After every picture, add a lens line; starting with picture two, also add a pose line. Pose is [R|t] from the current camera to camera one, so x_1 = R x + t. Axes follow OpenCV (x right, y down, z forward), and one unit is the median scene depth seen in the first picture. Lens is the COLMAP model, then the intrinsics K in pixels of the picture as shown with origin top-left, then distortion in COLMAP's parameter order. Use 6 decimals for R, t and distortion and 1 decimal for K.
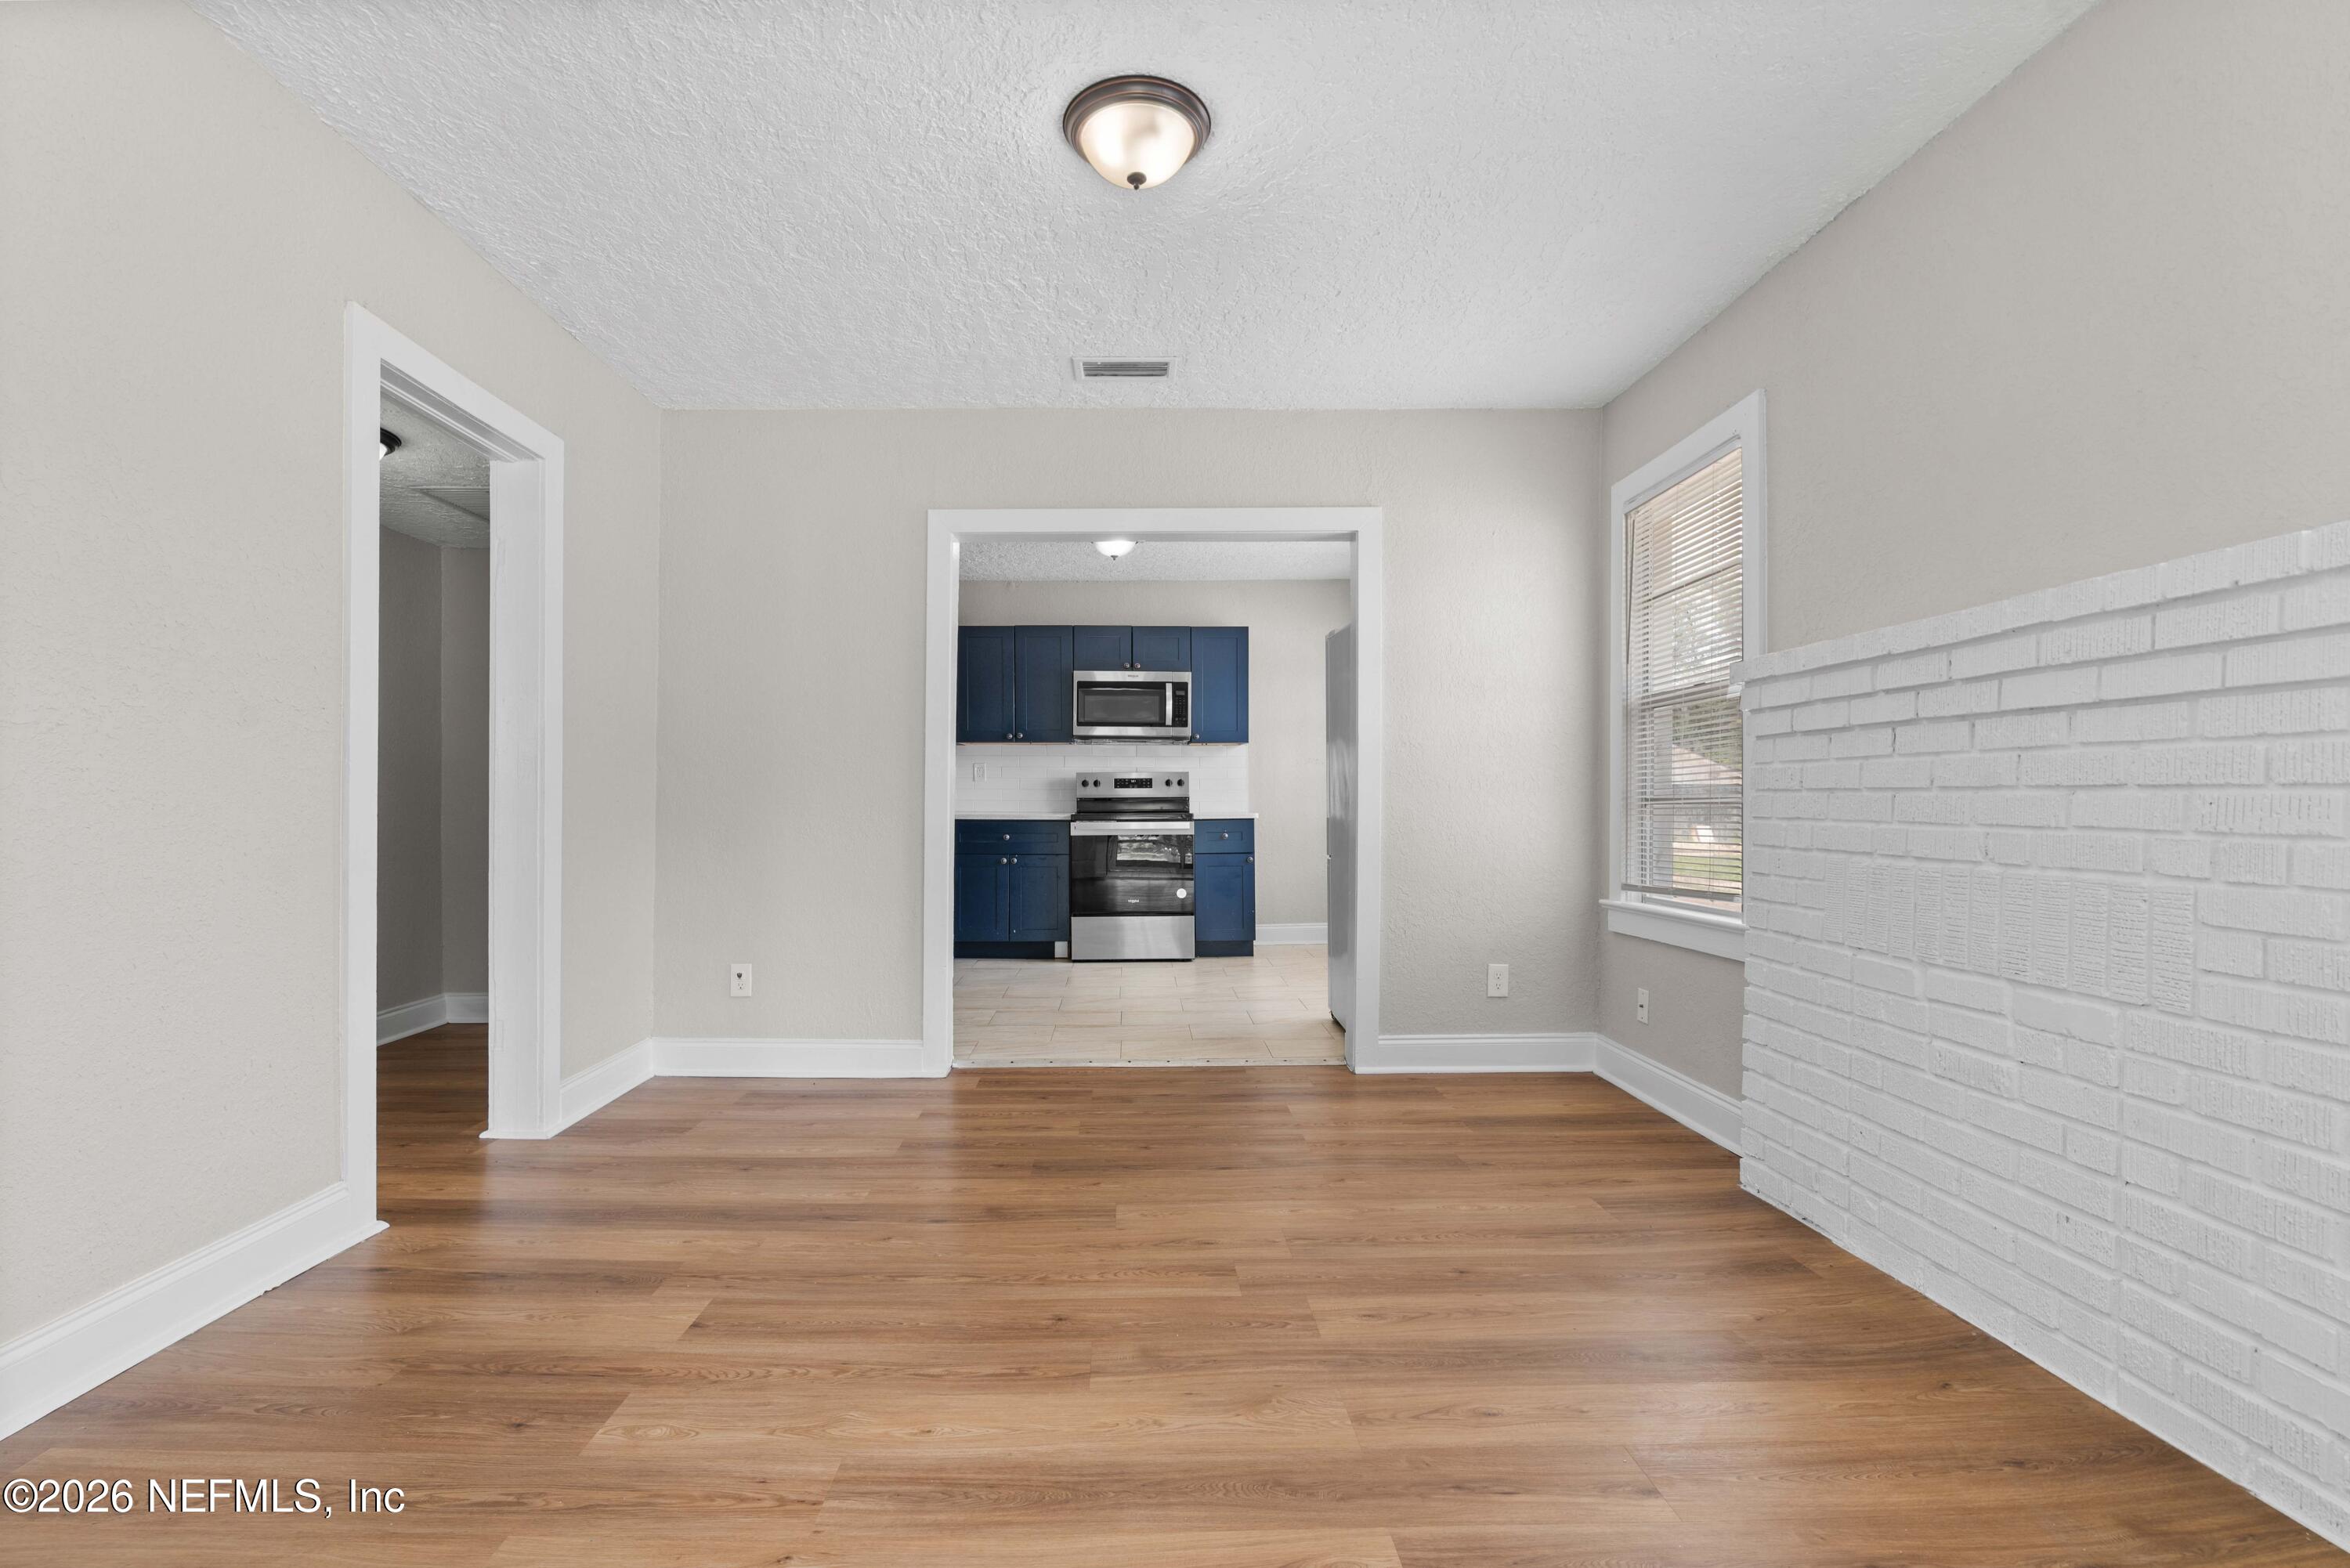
lens RADIAL K [[1042.1, 0, 1125.7], [0, 1042.1, 788.6], [0, 0, 1]] dist [-0.000225, -0.000667]
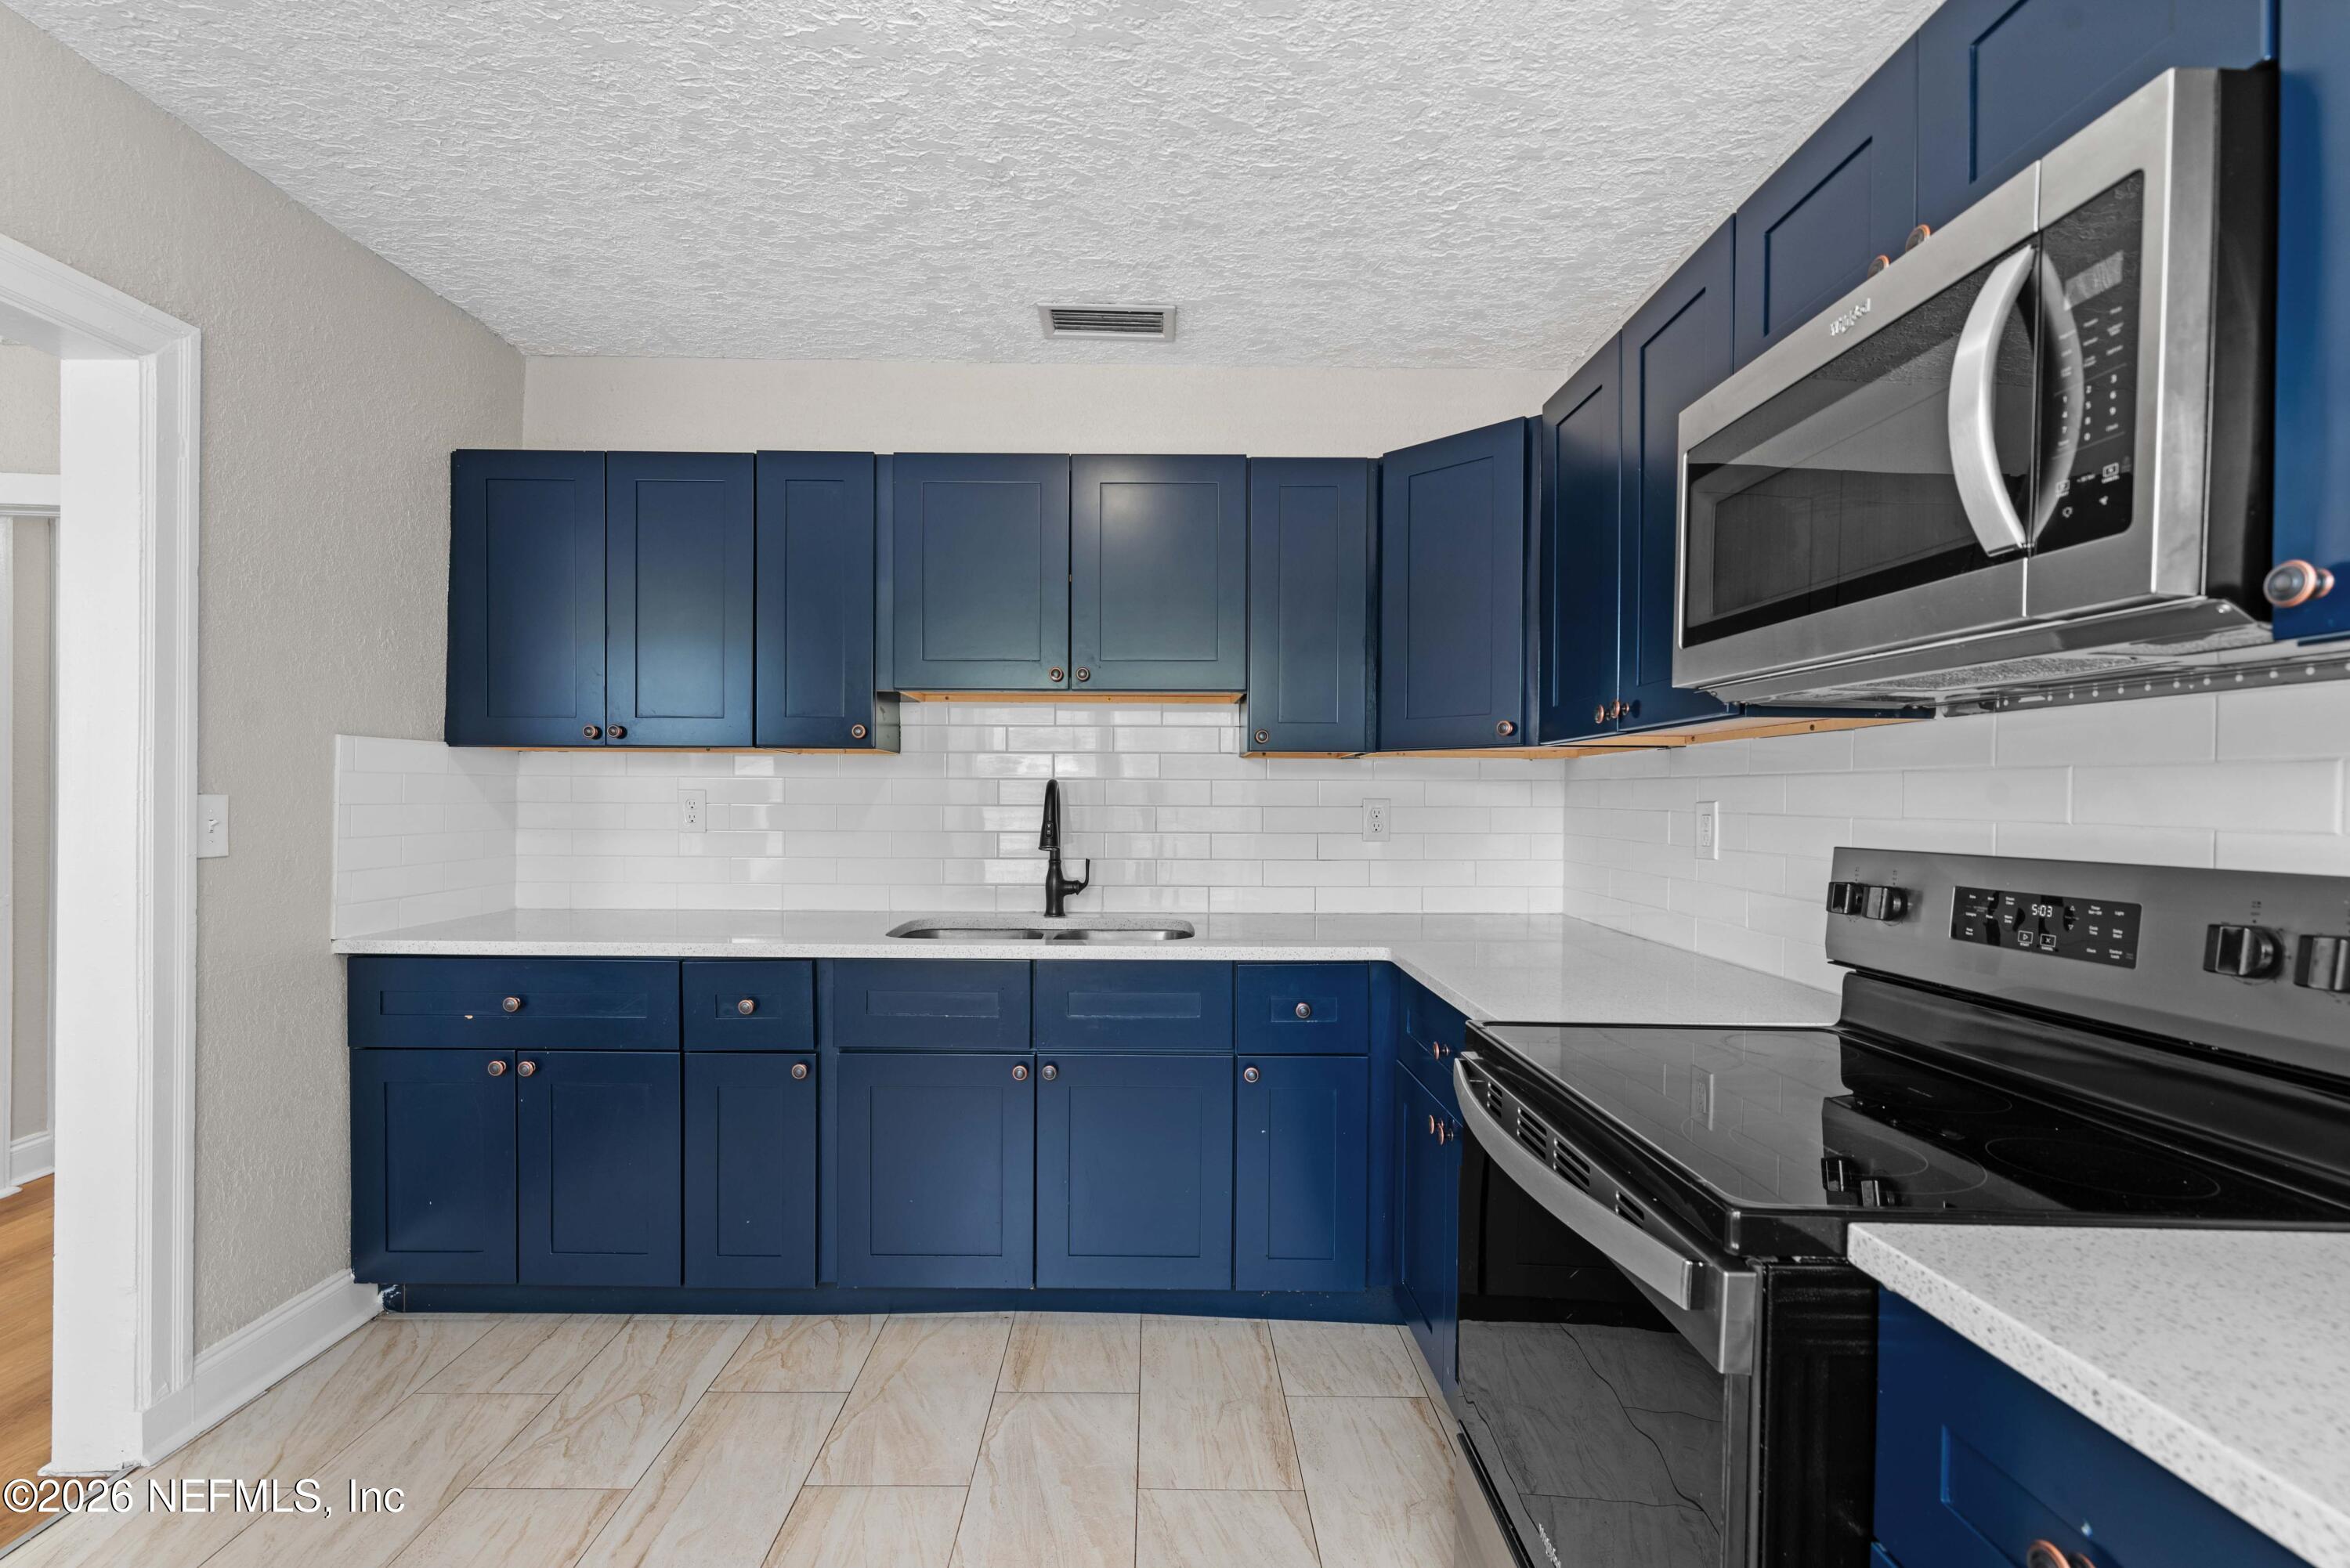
lens RADIAL K [[1042.1, 0, 1152.0], [0, 1042.1, 812.3], [0, 0, 1]] dist [-0.000225, -0.000667]
pose [[0.001360, 0.013322, -0.999910, 0.187253], [-0.001643, 0.999910, 0.013320, -0.027020], [0.999998, 0.001625, 0.001382, 0.898715]]
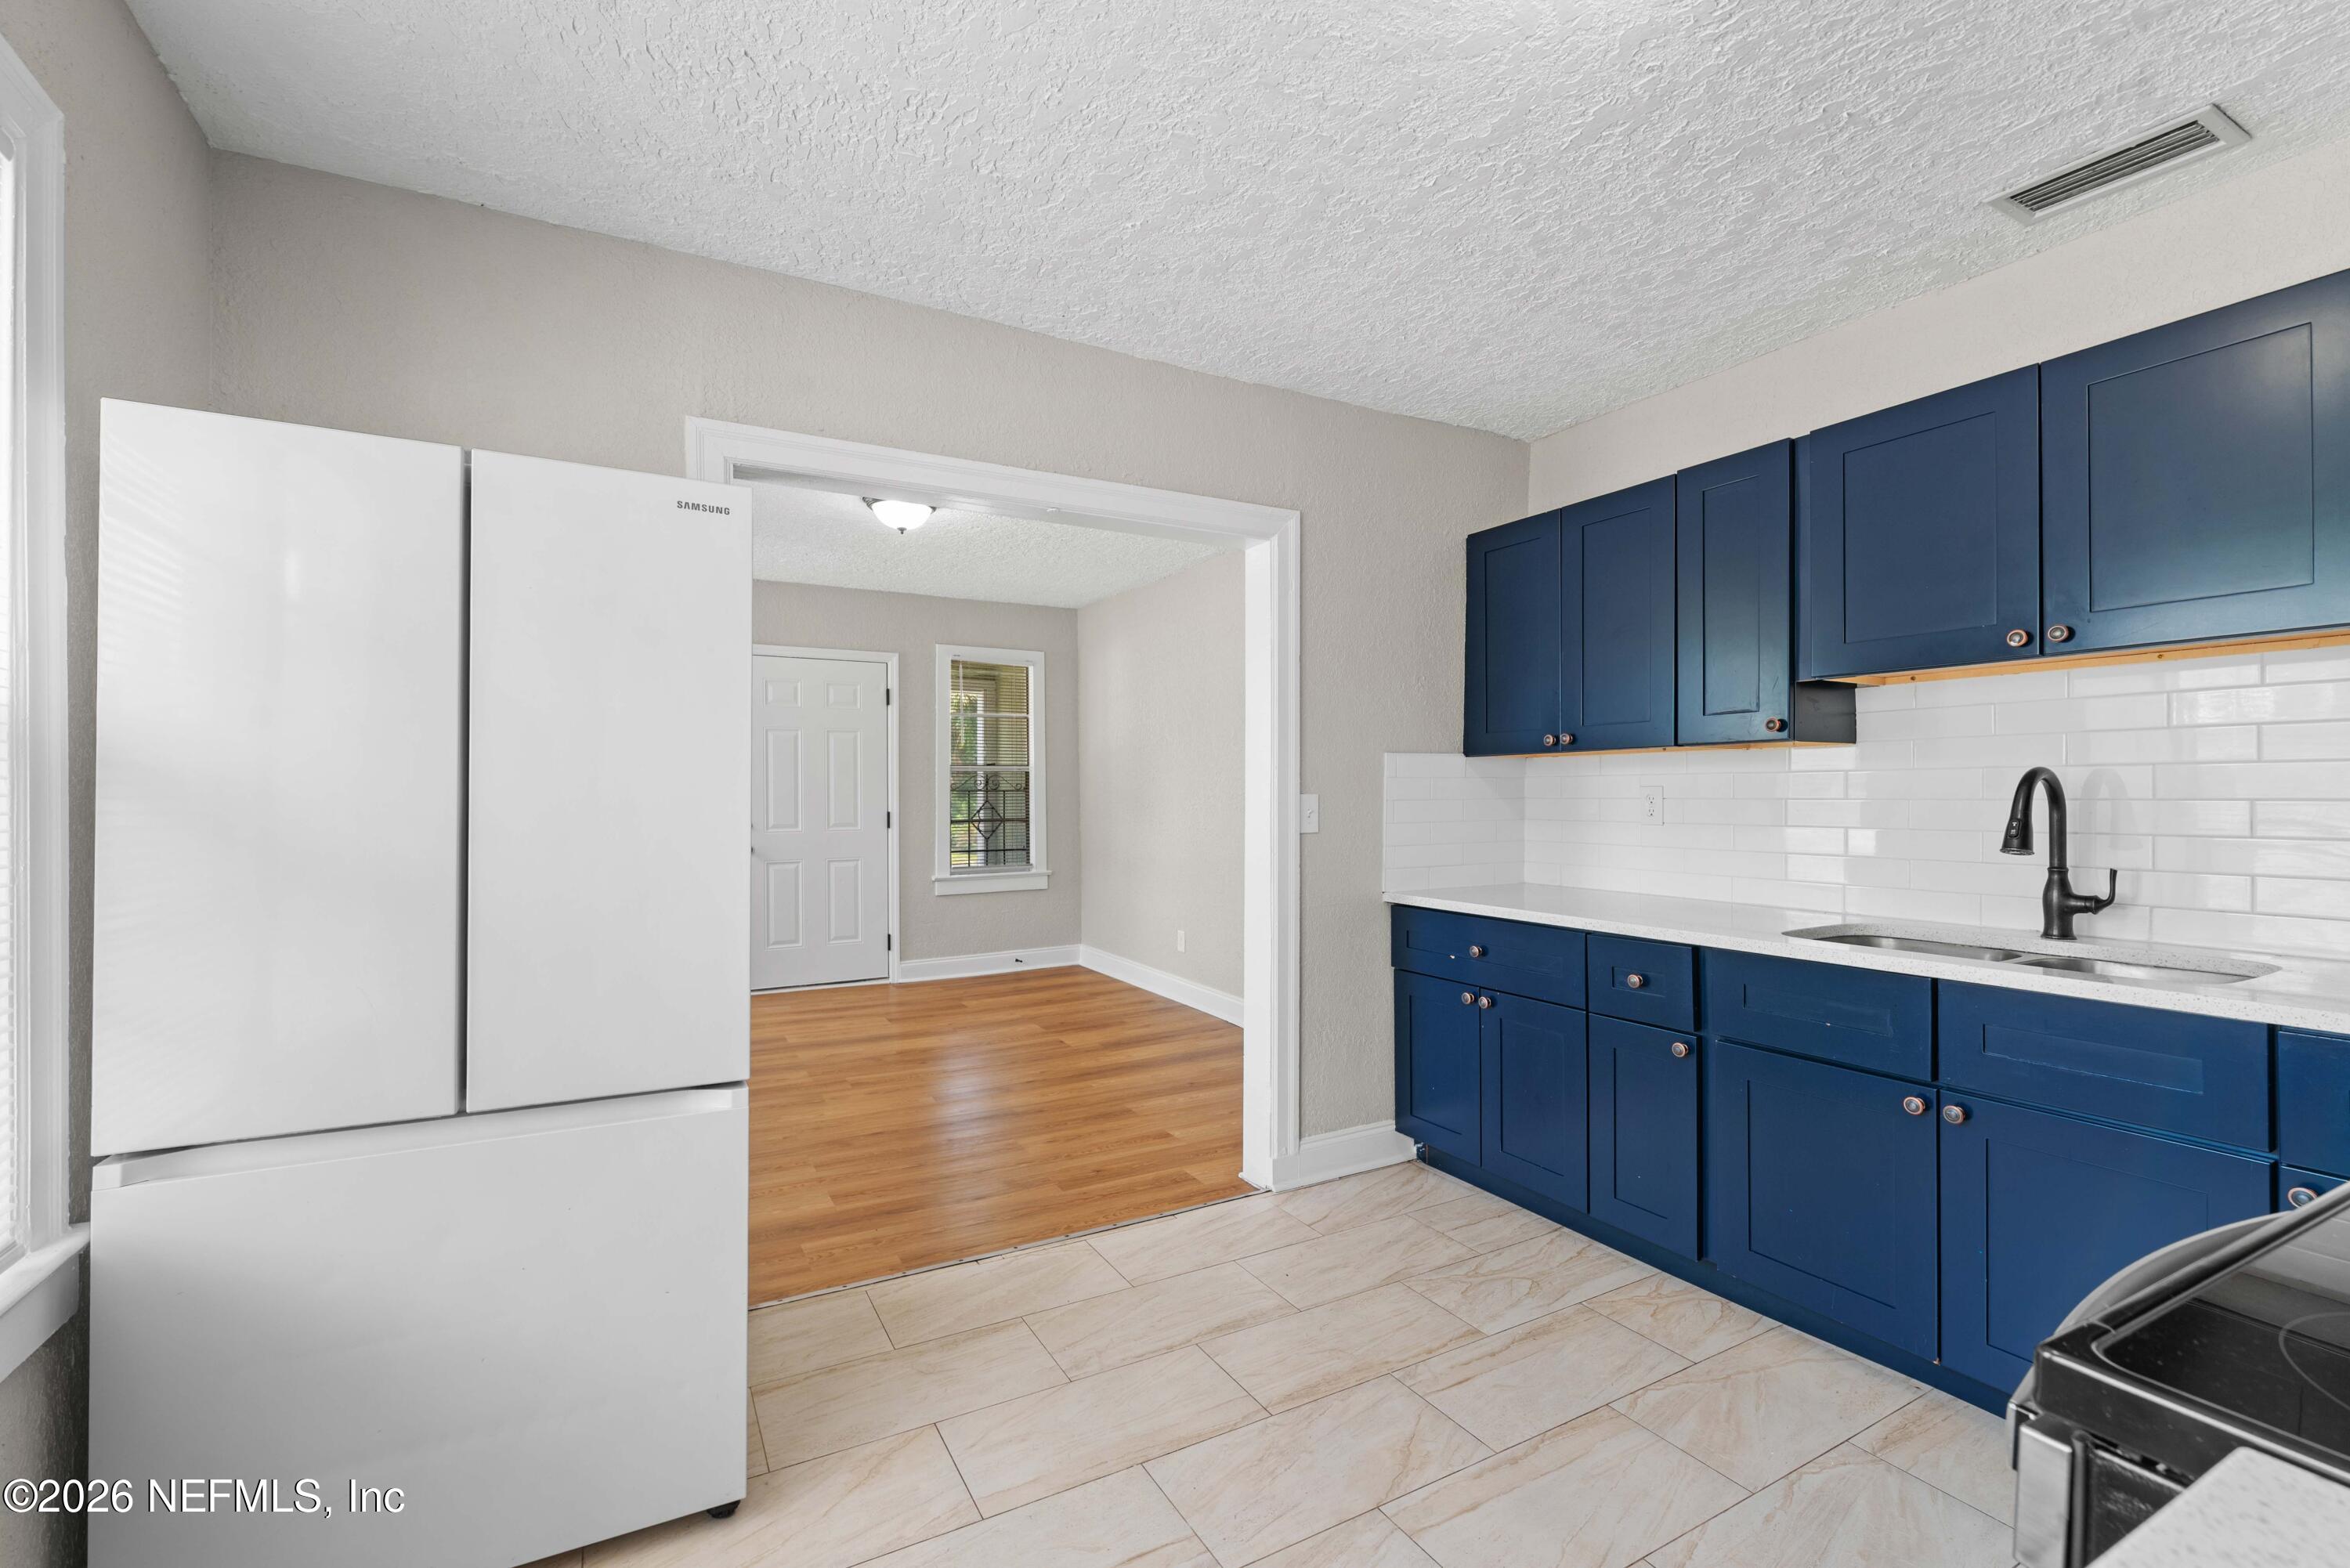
lens RADIAL K [[1006.4, 0, 1168.1], [0, 1006.4, 796.9], [0, 0, 1]] dist [0.001278, -0.001278]
pose [[-0.873675, 0.004708, -0.486488, 0.172248], [0.005808, 0.999983, -0.000752, -0.026323], [0.486476, -0.003482, -0.873687, 1.009480]]
